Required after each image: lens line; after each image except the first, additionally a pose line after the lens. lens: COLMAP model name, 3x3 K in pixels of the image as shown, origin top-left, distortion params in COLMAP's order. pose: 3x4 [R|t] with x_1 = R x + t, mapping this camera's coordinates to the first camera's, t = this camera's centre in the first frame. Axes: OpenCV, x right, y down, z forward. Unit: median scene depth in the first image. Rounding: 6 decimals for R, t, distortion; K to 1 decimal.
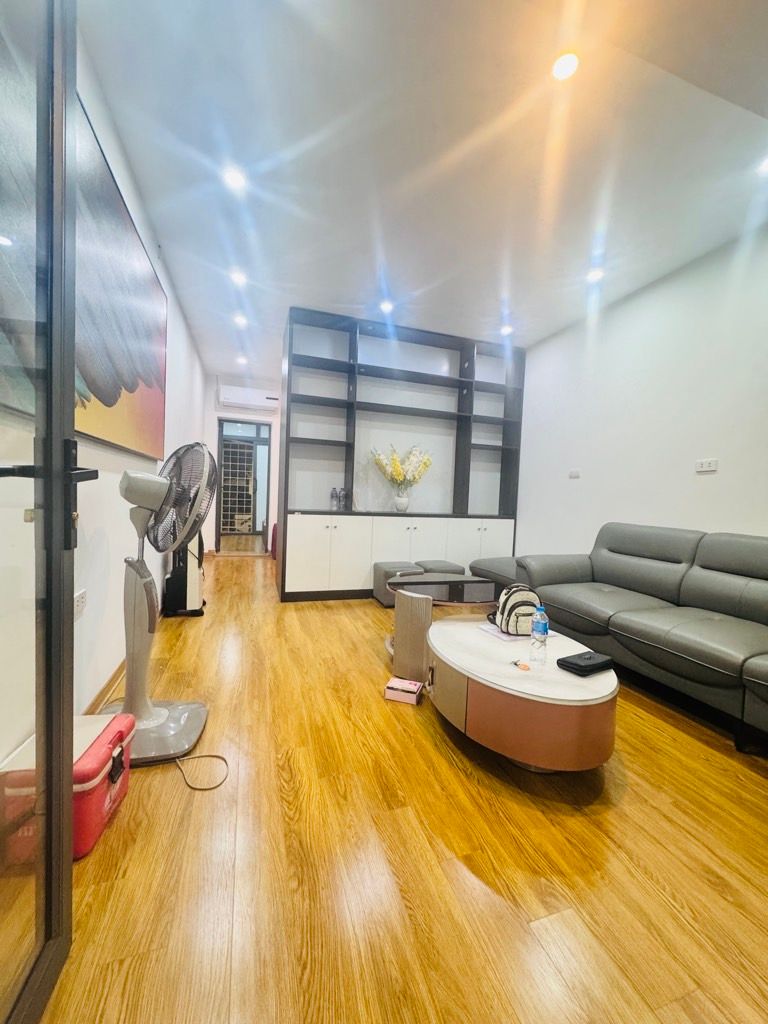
lens RADIAL K [[405.2, 0, 382.3], [0, 405.2, 513.7], [0, 0, 1]] dist [-0.003974, 0.000781]
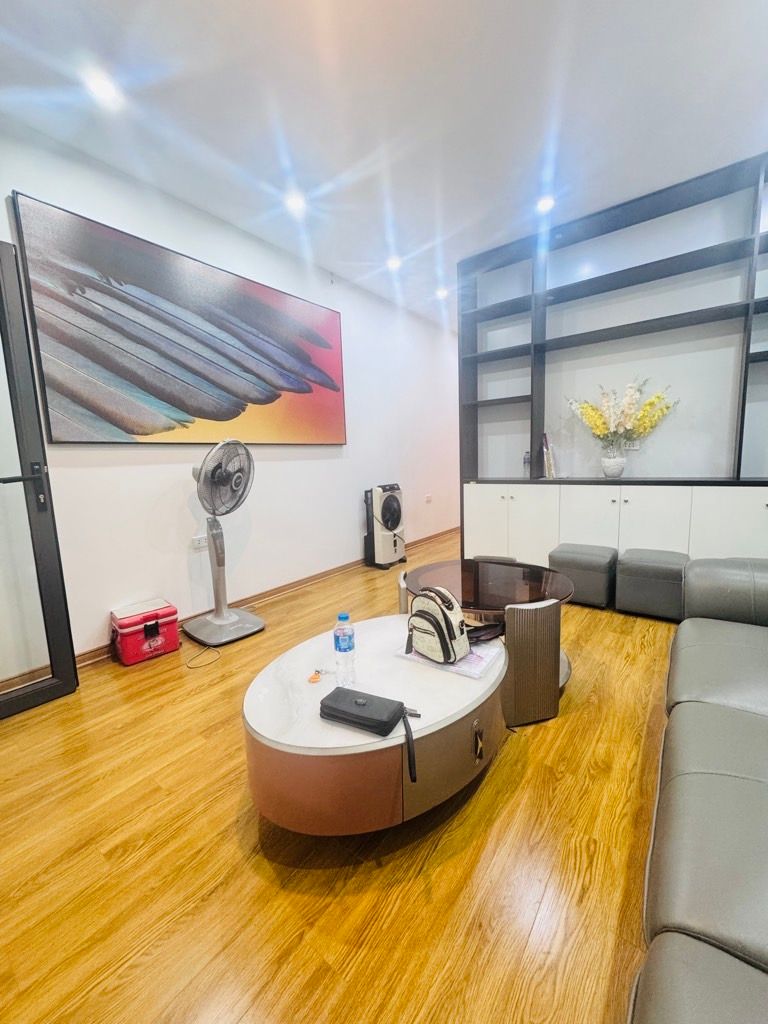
lens RADIAL K [[405.2, 0, 381.3], [0, 405.2, 512.6], [0, 0, 1]] dist [-0.003974, 0.000781]
pose [[0.565675, 0.050417, -0.823086, 0.446496], [0.022534, 0.996811, 0.076545, -0.007908], [0.824320, -0.061847, 0.562735, 0.274181]]
